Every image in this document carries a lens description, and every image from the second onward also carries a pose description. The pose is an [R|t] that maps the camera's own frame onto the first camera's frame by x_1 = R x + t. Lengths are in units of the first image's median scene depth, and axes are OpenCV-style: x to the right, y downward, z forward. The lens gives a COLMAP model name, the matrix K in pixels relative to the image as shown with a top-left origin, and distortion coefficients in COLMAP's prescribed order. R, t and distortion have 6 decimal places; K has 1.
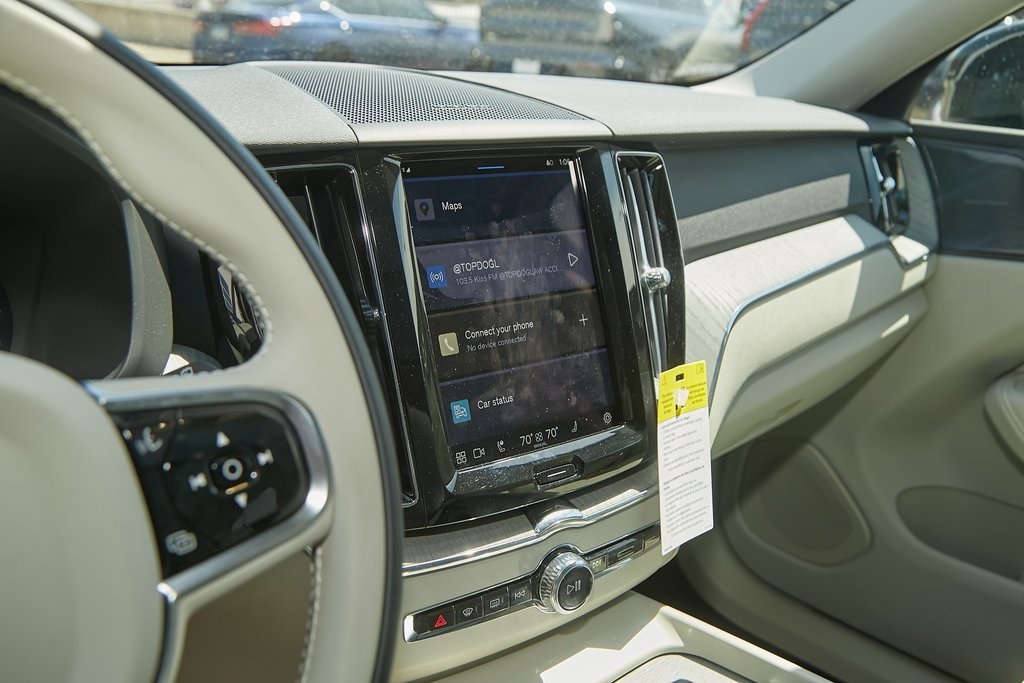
lens RADIAL K [[945.9, 0, 512.0], [0, 945.9, 341.5], [0, 0, 1]] dist [-0.015782, 0.003578]
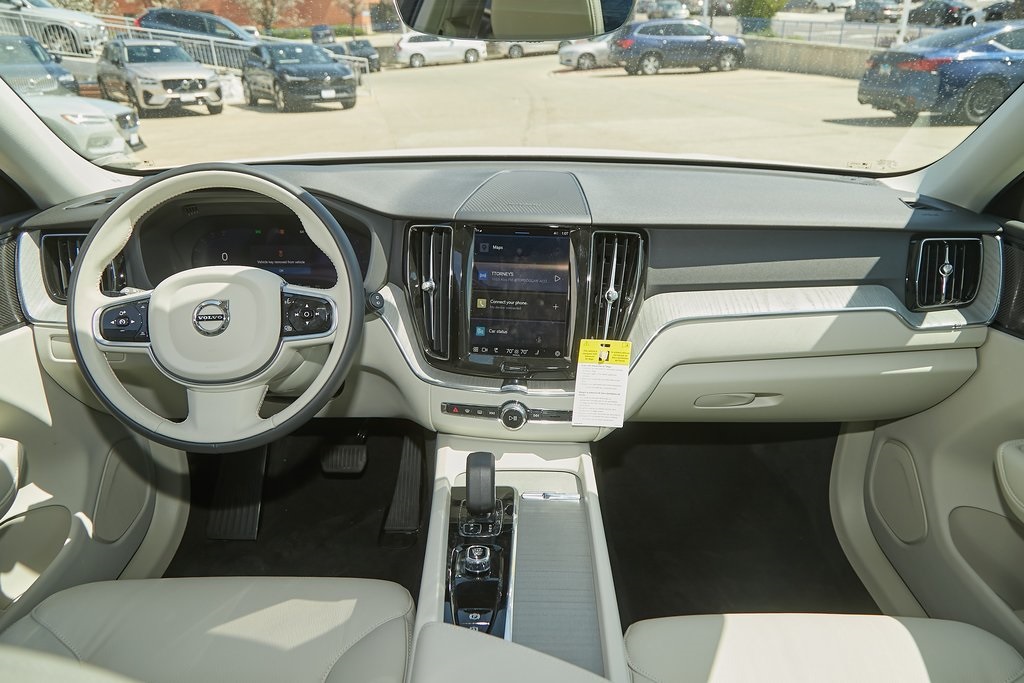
lens RADIAL K [[715.6, 0, 512.0], [0, 715.6, 341.5], [0, 0, 1]] dist [0.007826, 0.001951]
pose [[0.716540, 0.225595, -0.660058, 1.134737], [-0.184895, 0.973837, 0.132122, -0.147630], [0.672595, 0.027371, 0.739505, -0.288782]]
